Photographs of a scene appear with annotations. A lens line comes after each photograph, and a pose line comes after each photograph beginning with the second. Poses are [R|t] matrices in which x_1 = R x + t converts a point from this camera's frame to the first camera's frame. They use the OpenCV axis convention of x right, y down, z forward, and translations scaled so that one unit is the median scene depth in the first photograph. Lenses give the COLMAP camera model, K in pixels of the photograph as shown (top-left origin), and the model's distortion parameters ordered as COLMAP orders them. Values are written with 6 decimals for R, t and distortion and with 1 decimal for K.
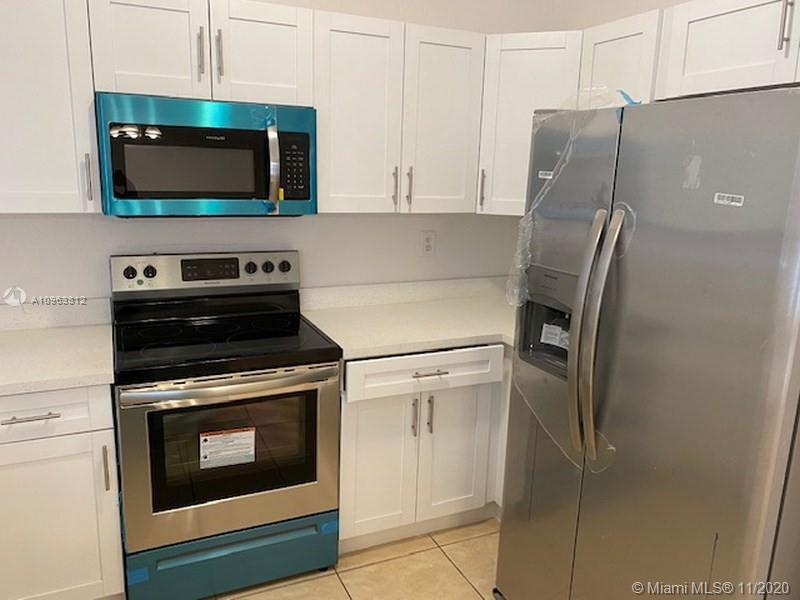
lens RADIAL K [[606.1, 0, 399.7], [0, 606.1, 296.2], [0, 0, 1]] dist [0.007664, -0.005287]
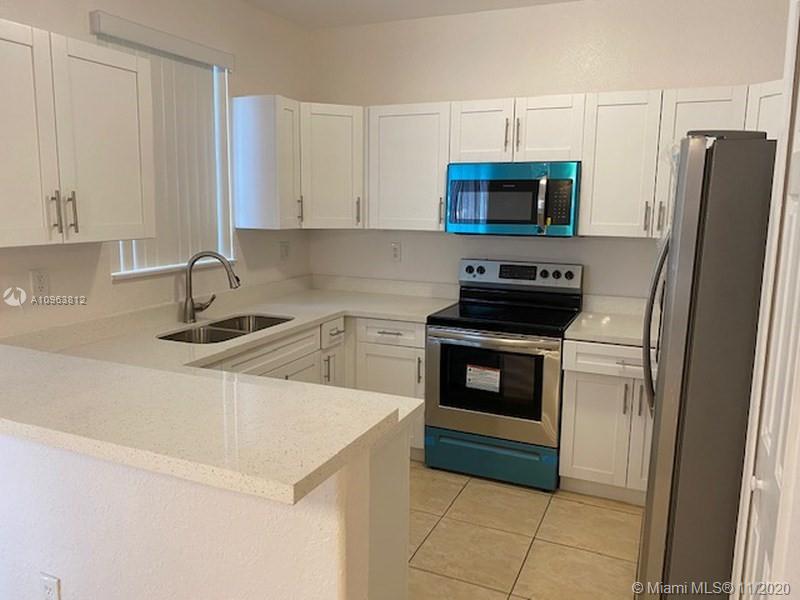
lens RADIAL K [[606.1, 0, 398.5], [0, 606.1, 300.3], [0, 0, 1]] dist [0.007664, -0.005287]
pose [[0.661227, 0.097476, -0.743826, 0.672823], [-0.146699, 0.989181, -0.000780, 0.074944], [0.735703, 0.109635, 0.668373, -0.226888]]
